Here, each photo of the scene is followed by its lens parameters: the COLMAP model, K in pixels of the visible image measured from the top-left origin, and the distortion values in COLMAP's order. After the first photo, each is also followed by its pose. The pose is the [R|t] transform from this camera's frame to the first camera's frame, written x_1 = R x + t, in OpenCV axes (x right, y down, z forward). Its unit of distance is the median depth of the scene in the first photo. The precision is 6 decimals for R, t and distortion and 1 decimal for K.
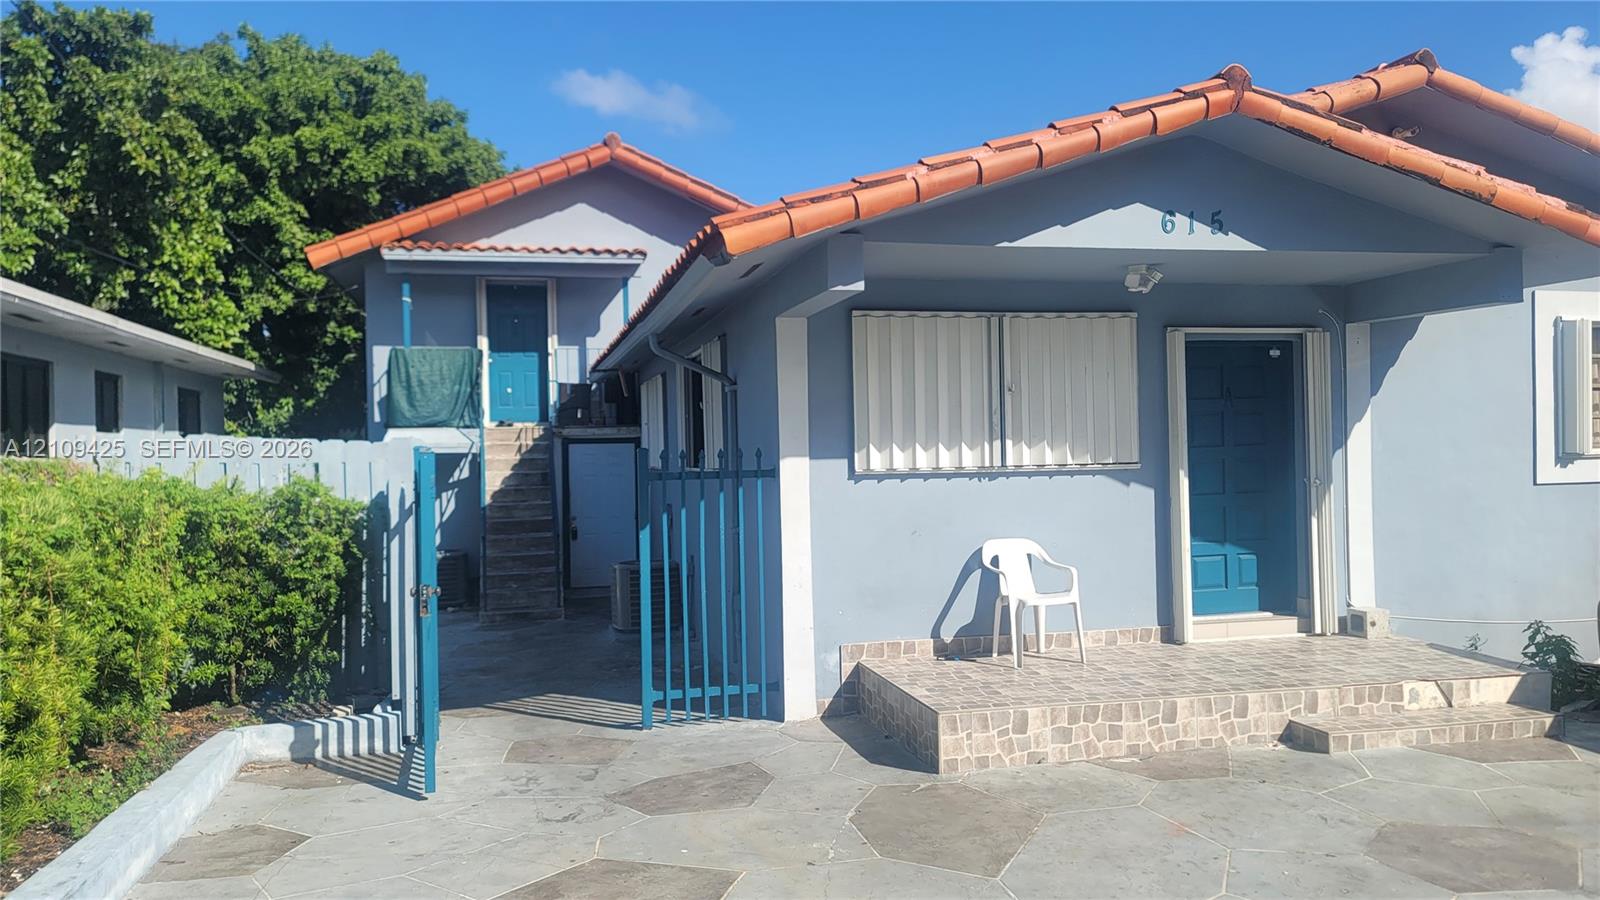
lens RADIAL K [[1117.5, 0, 800.0], [0, 1117.5, 450.0], [0, 0, 1]] dist [0.002031, 0.000176]
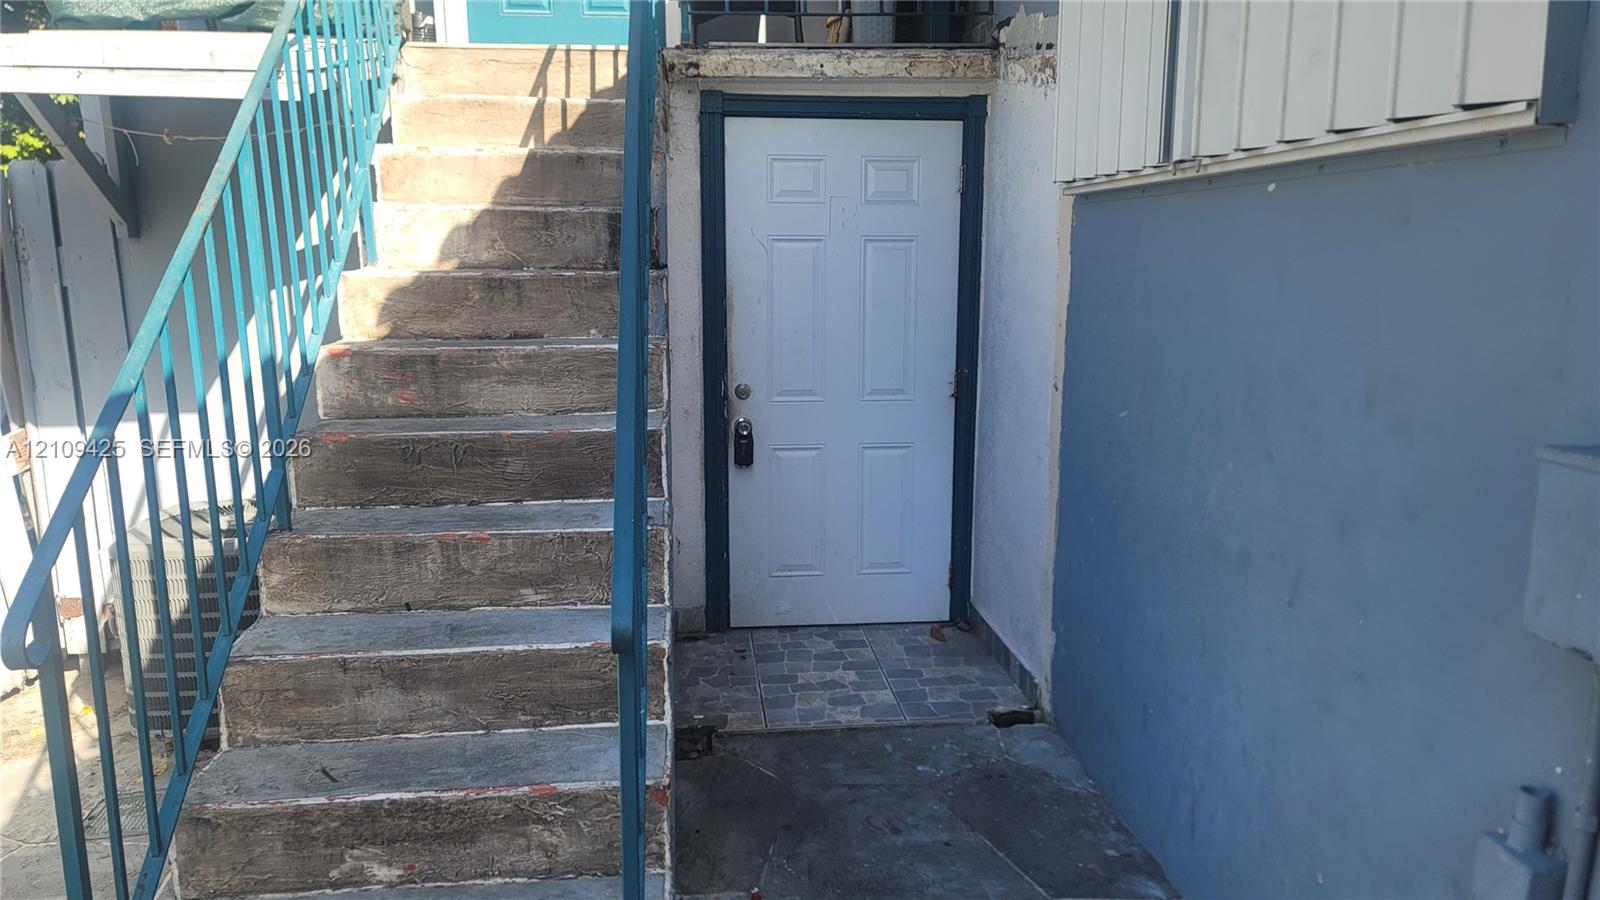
lens RADIAL K [[1117.5, 0, 800.0], [0, 1117.5, 450.0], [0, 0, 1]] dist [0.002031, 0.000176]
pose [[0.988767, 0.043157, -0.143102, -0.152611], [-0.017054, 0.983730, 0.178842, 0.026293], [0.148492, -0.174392, 0.973415, 0.753582]]
